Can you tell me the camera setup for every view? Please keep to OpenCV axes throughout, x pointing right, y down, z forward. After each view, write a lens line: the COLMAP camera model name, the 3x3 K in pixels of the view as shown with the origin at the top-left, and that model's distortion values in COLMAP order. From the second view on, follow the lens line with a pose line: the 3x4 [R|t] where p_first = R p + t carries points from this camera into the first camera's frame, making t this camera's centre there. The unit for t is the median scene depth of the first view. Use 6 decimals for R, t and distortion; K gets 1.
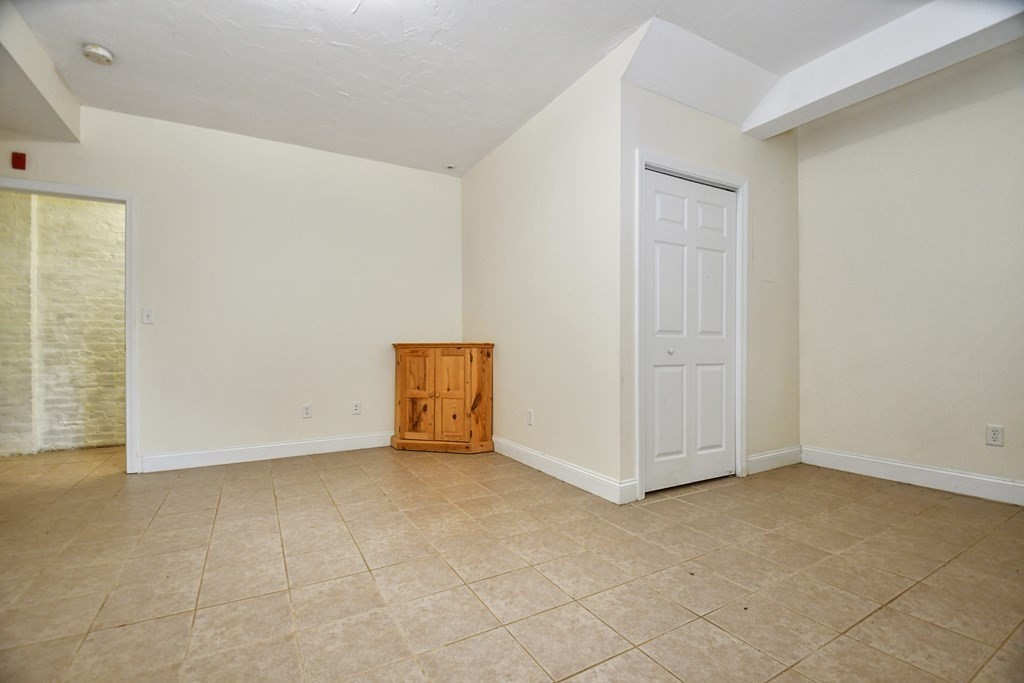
lens RADIAL K [[457.5, 0, 521.6], [0, 457.5, 346.1], [0, 0, 1]] dist [0.001670, -0.006982]
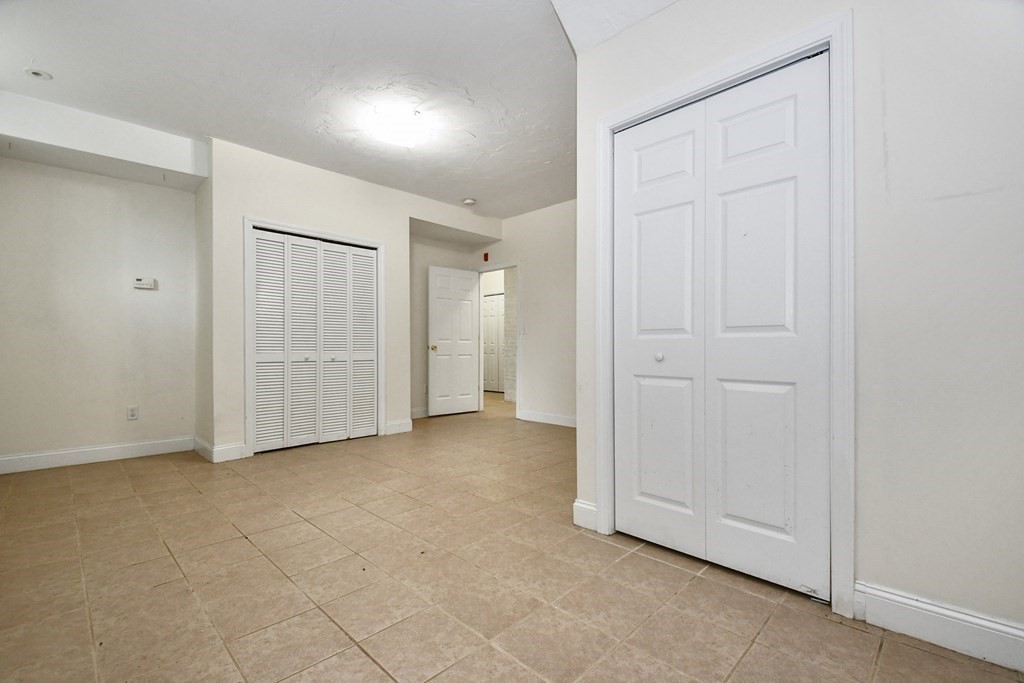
lens RADIAL K [[457.5, 0, 513.7], [0, 457.5, 345.3], [0, 0, 1]] dist [0.001670, -0.006982]
pose [[0.263191, 0.000864, -0.964743, 1.182795], [-0.000081, 1.000000, 0.000873, -0.010142], [0.964744, -0.000151, 0.263191, 0.719308]]
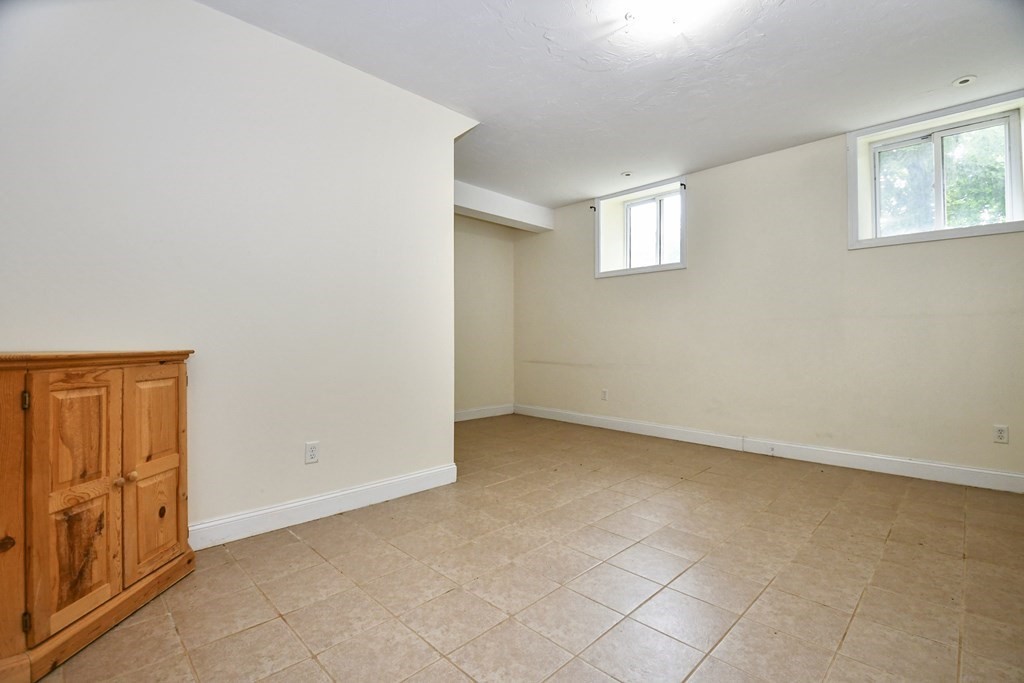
lens RADIAL K [[457.5, 0, 518.3], [0, 457.5, 339.4], [0, 0, 1]] dist [0.001670, -0.006982]
pose [[-0.254353, 0.009303, 0.967067, -1.131477], [-0.001249, 0.999950, -0.009948, -0.024123], [-0.967111, -0.003738, -0.254329, 1.284221]]
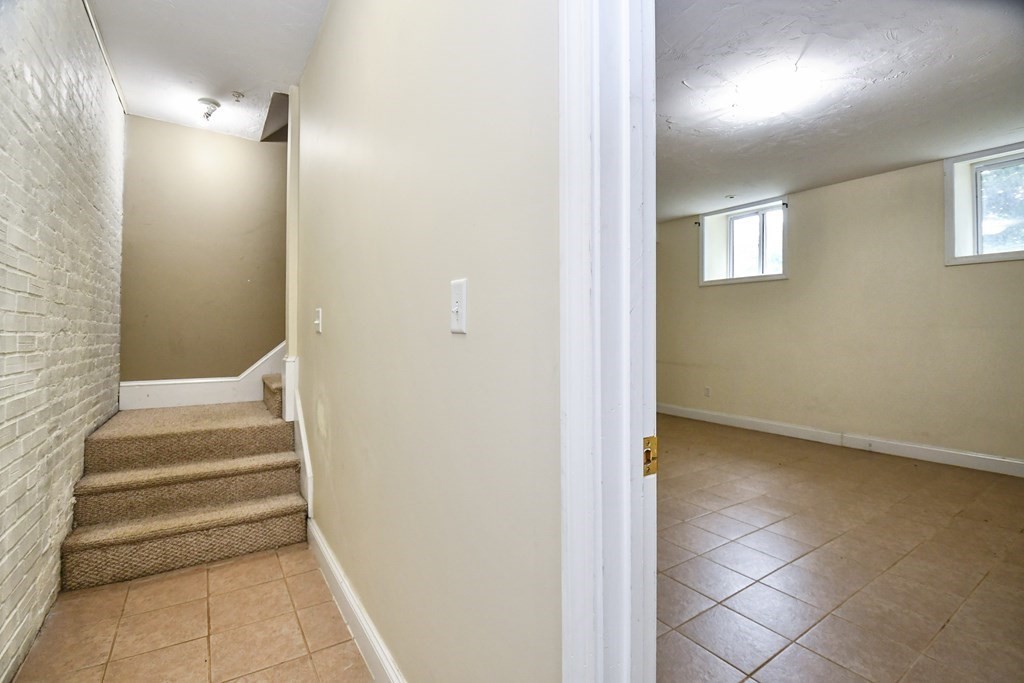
lens RADIAL K [[457.5, 0, 515.6], [0, 457.5, 332.0], [0, 0, 1]] dist [0.001670, -0.006982]
pose [[-0.057846, 0.008068, 0.998293, -1.507386], [-0.009019, 0.999922, -0.008604, -0.069658], [-0.998285, -0.009502, -0.057768, 1.501128]]
